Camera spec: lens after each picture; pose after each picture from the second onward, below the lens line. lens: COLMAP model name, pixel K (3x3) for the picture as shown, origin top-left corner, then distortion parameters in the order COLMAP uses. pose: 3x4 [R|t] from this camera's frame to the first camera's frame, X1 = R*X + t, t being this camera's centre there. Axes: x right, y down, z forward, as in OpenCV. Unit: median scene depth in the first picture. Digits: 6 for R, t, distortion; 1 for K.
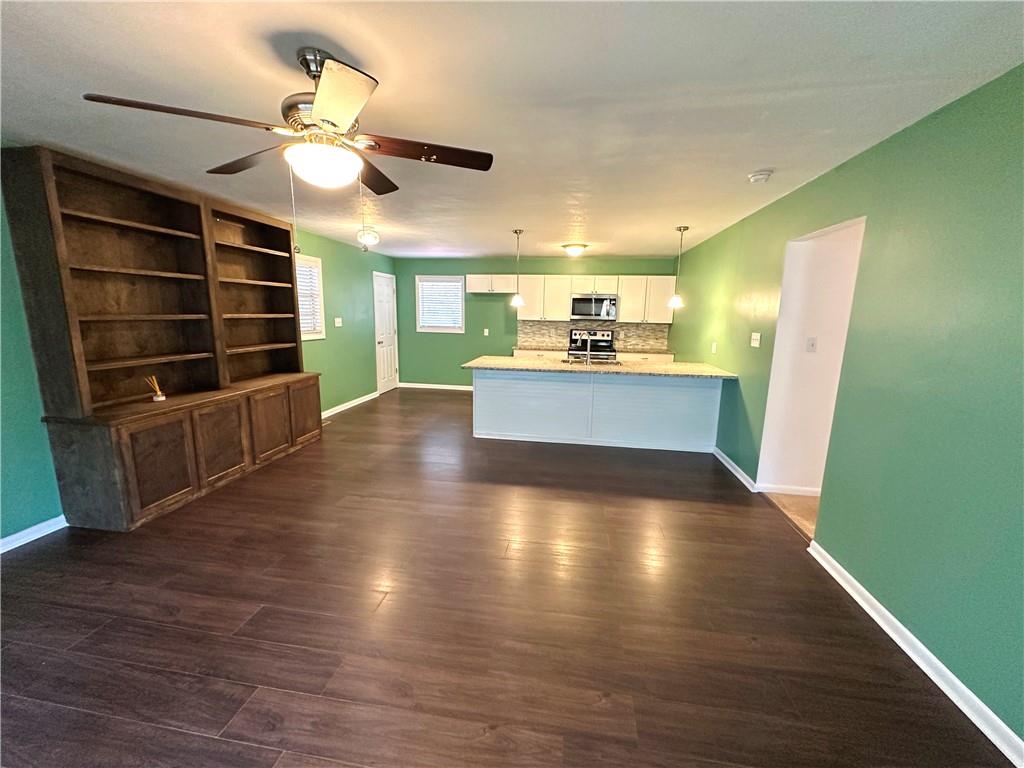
lens RADIAL K [[409.9, 0, 512.7], [0, 409.9, 386.2], [0, 0, 1]] dist [-0.003313, 0.000736]
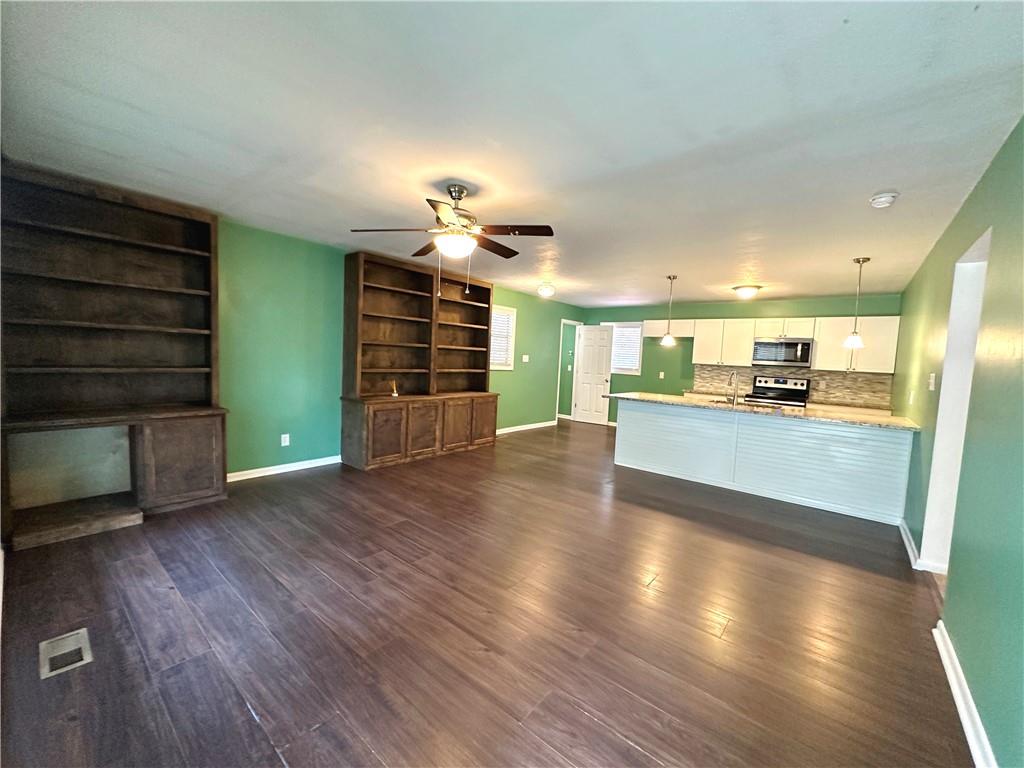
lens RADIAL K [[409.9, 0, 514.1], [0, 409.9, 387.9], [0, 0, 1]] dist [-0.003313, 0.000736]
pose [[0.860793, 0.062906, -0.505052, 0.231725], [-0.123852, 0.988393, -0.087981, 0.059815], [0.493656, 0.138285, 0.858593, -0.095086]]
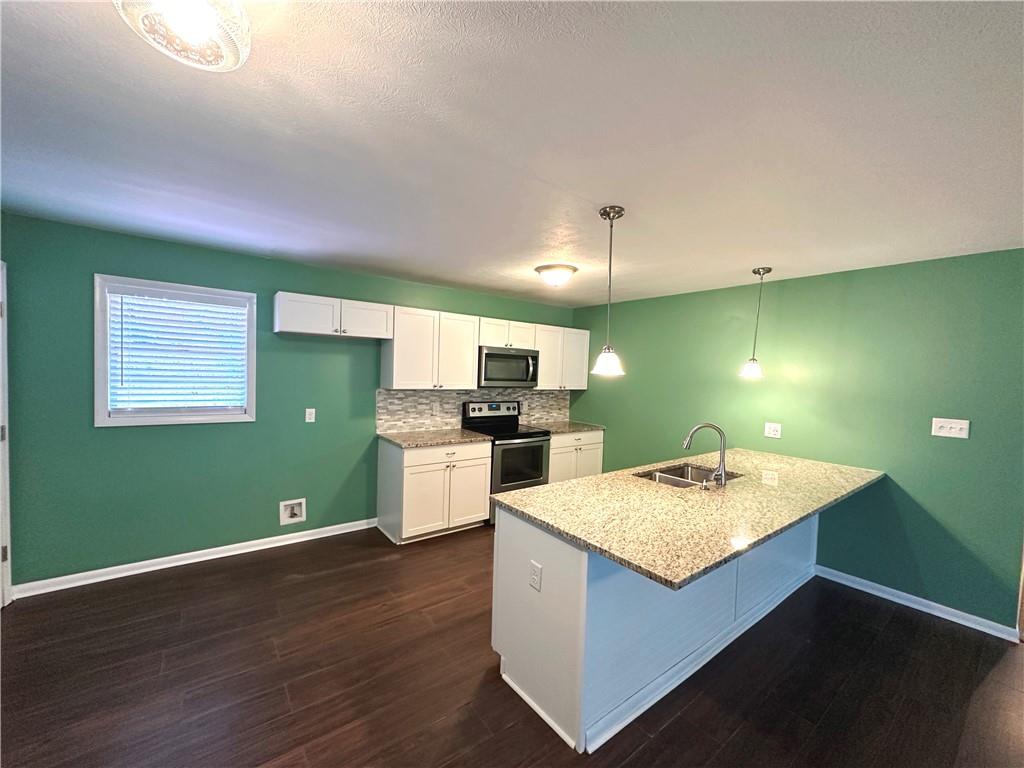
lens RADIAL K [[409.9, 0, 511.8], [0, 409.9, 388.3], [0, 0, 1]] dist [-0.003313, 0.000736]
pose [[0.694563, -0.026604, 0.718940, -0.413023], [0.106505, 0.992107, -0.066181, -0.180434], [-0.711505, 0.122537, 0.691914, 0.846554]]
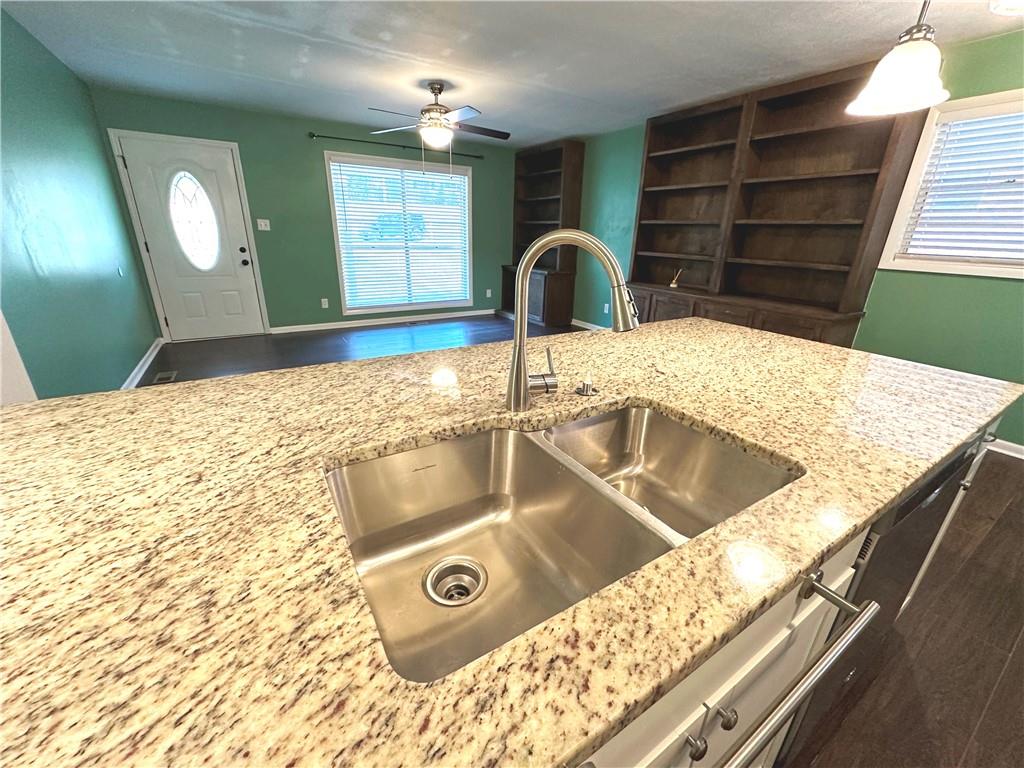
lens RADIAL K [[409.9, 0, 513.7], [0, 409.9, 385.7], [0, 0, 1]] dist [-0.003313, 0.000736]
pose [[-0.757121, 0.194174, -0.623750, 0.318860], [-0.156789, 0.872888, 0.462044, -0.157751], [0.634181, 0.447620, -0.630437, 1.171120]]
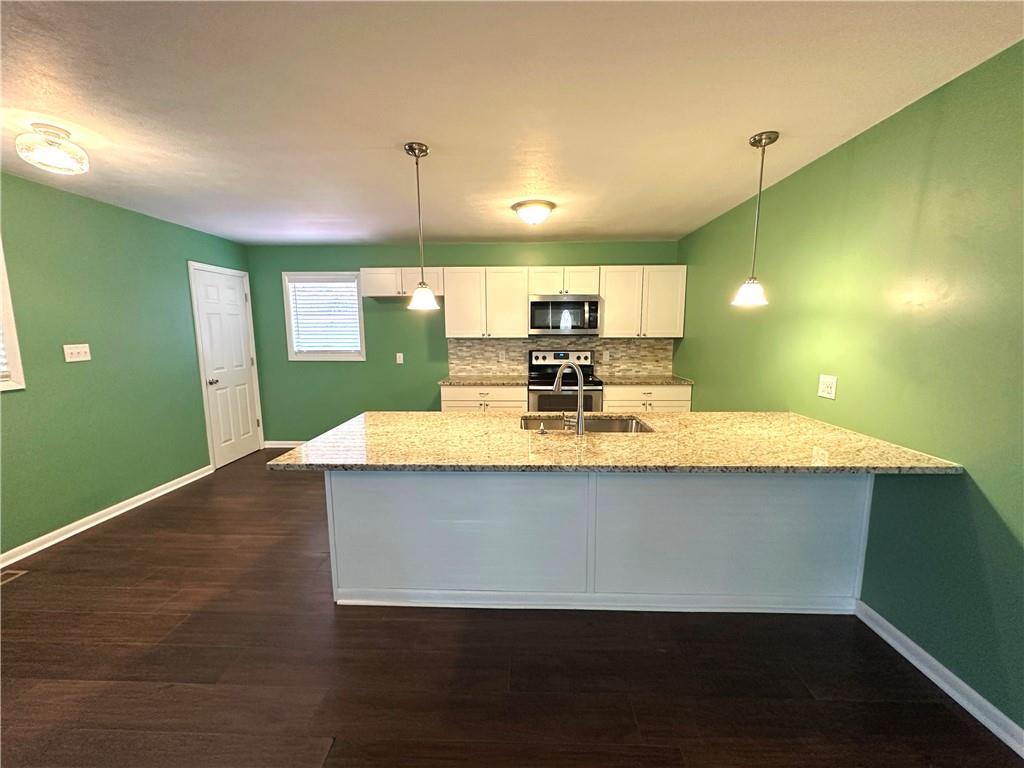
lens RADIAL K [[409.9, 0, 512.2], [0, 409.9, 384.5], [0, 0, 1]] dist [-0.003313, 0.000736]
pose [[0.992802, -0.038433, 0.113431, 0.061971], [0.043265, 0.998244, -0.040451, -0.095833], [-0.111677, 0.045068, 0.992722, 0.579016]]
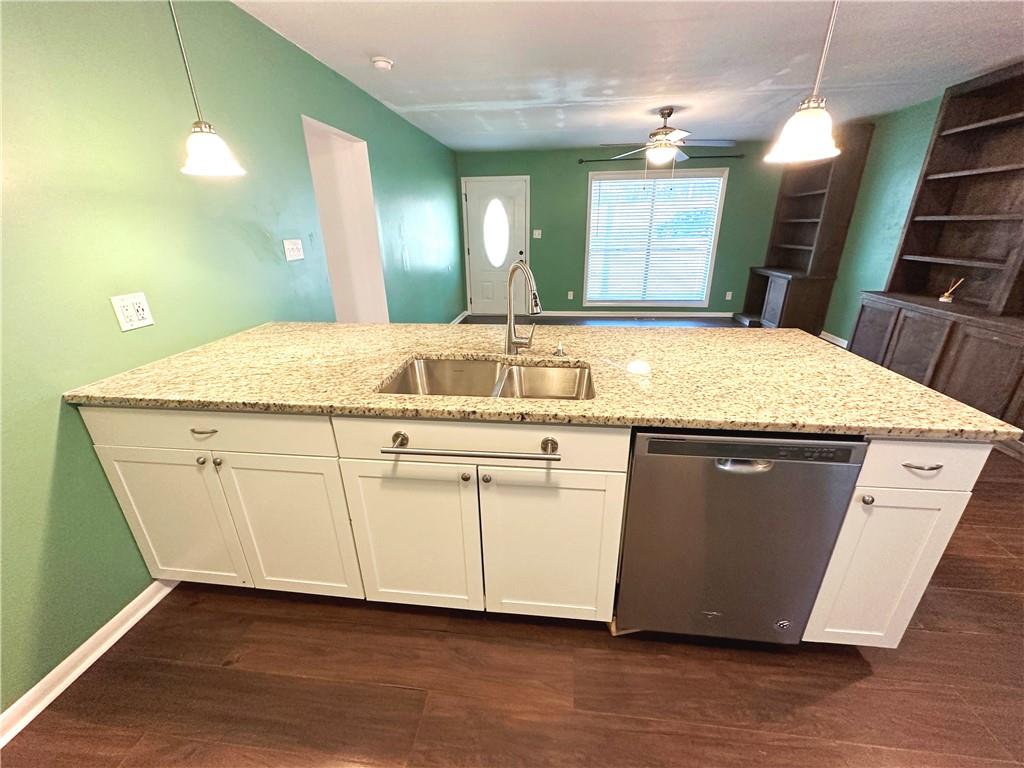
lens RADIAL K [[409.9, 0, 511.6], [0, 409.9, 386.4], [0, 0, 1]] dist [-0.003313, 0.000736]
pose [[-0.999461, 0.009533, -0.031422, 0.205019], [-0.008457, 0.849908, 0.526864, -0.228284], [0.031728, 0.526845, -0.849369, 1.386608]]
